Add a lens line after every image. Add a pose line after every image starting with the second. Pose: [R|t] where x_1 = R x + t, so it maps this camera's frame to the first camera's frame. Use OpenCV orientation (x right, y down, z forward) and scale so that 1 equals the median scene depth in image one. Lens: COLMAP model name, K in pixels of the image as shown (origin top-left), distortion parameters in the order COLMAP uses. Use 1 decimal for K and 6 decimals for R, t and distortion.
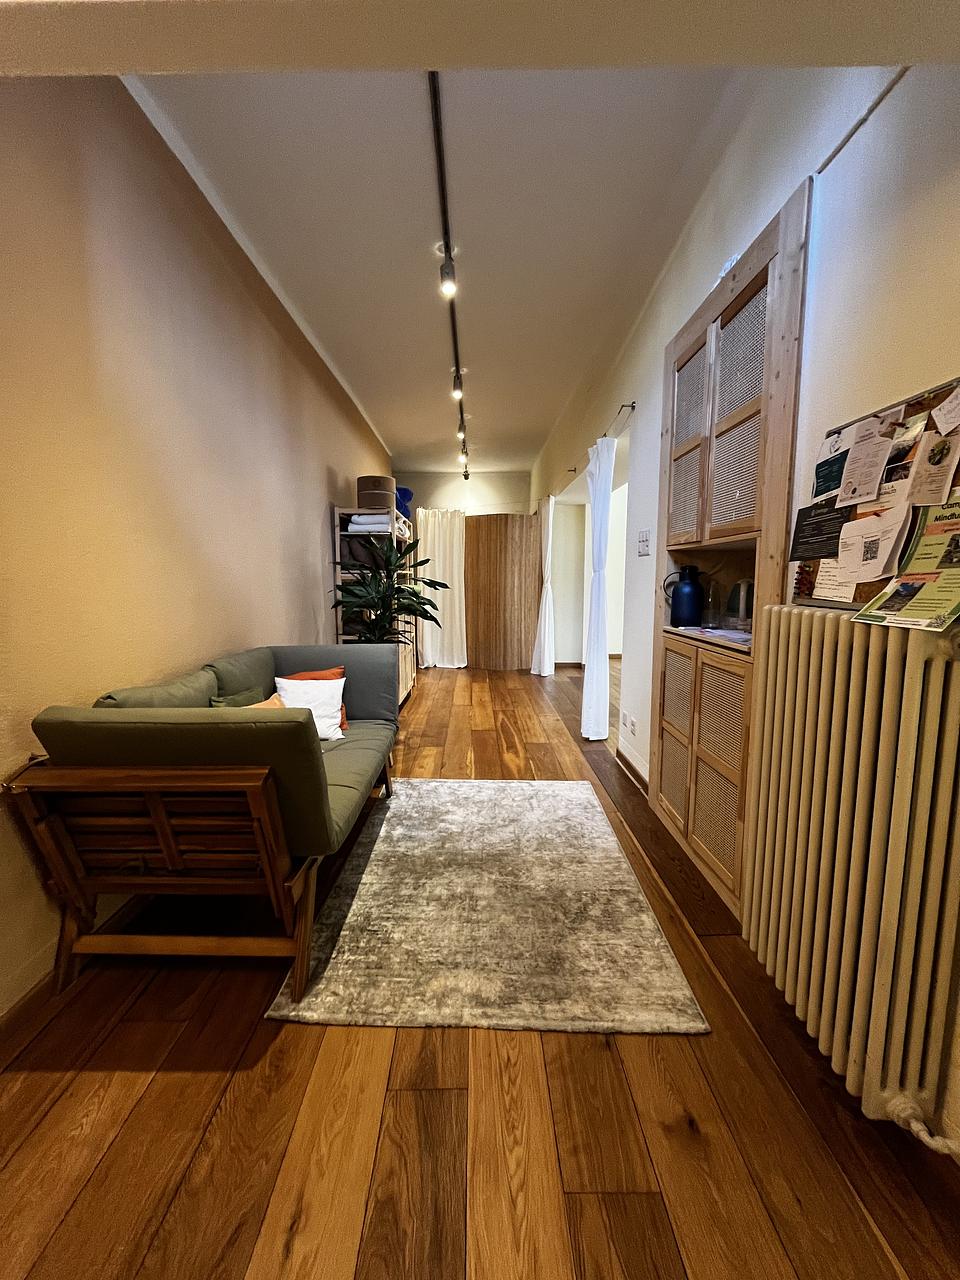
lens RADIAL K [[517.8, 0, 474.6], [0, 517.8, 641.9], [0, 0, 1]] dist [-0.002164, -0.000240]
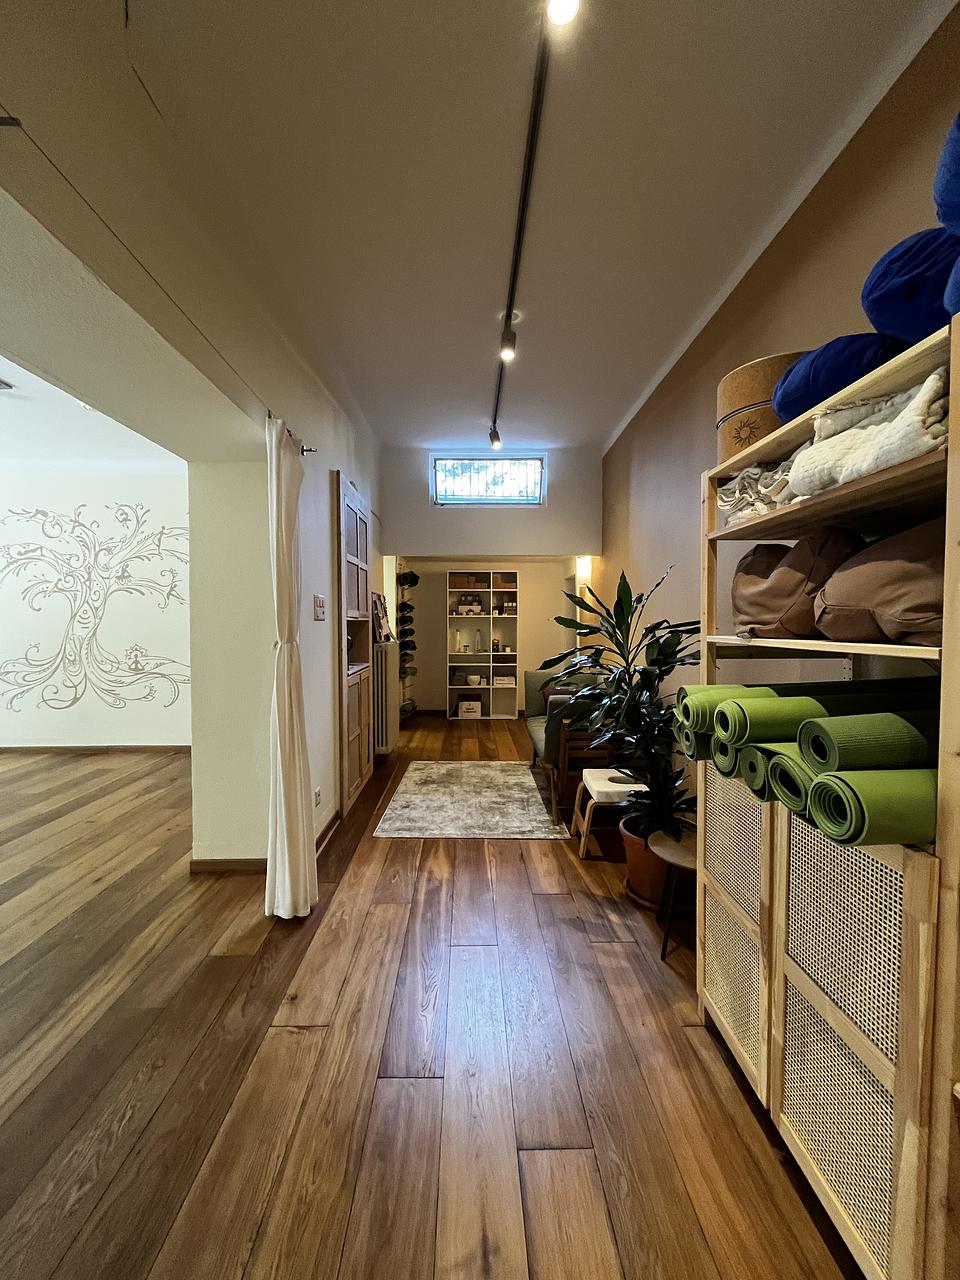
lens RADIAL K [[517.8, 0, 476.4], [0, 517.8, 636.7], [0, 0, 1]] dist [-0.002164, -0.000240]
pose [[-0.999901, 0.007564, -0.011865, 0.021341], [0.005695, 0.988621, 0.150319, -0.246547], [0.012867, 0.150237, -0.988566, 1.725214]]
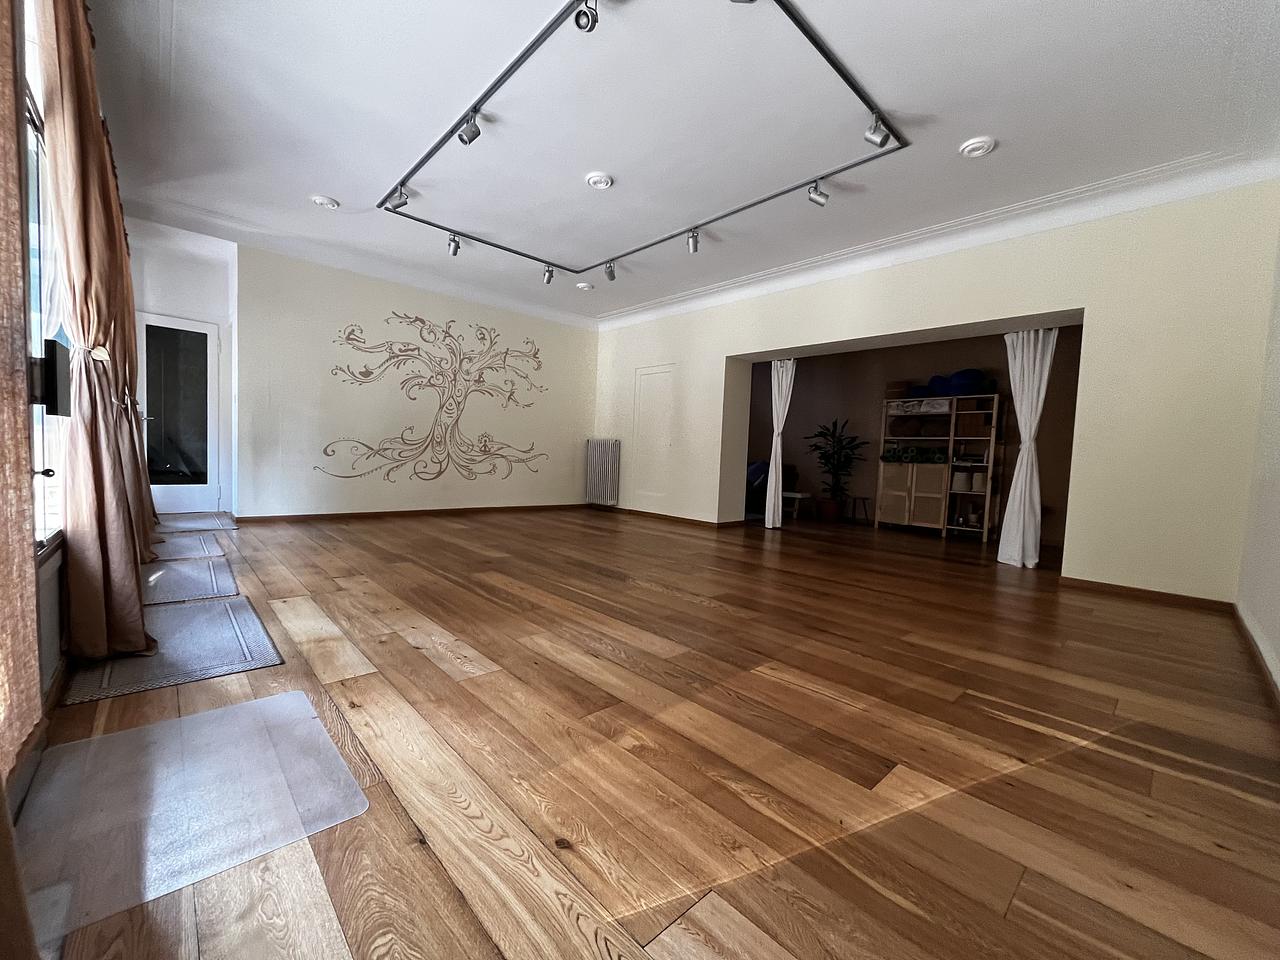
lens RADIAL K [[517.8, 0, 634.8], [0, 517.8, 485.7], [0, 0, 1]] dist [-0.002164, -0.000240]
pose [[-0.733160, 0.011334, -0.679962, 1.953750], [-0.121597, 0.981563, 0.147472, -0.169894], [0.669097, 0.190802, -0.718265, 2.121313]]
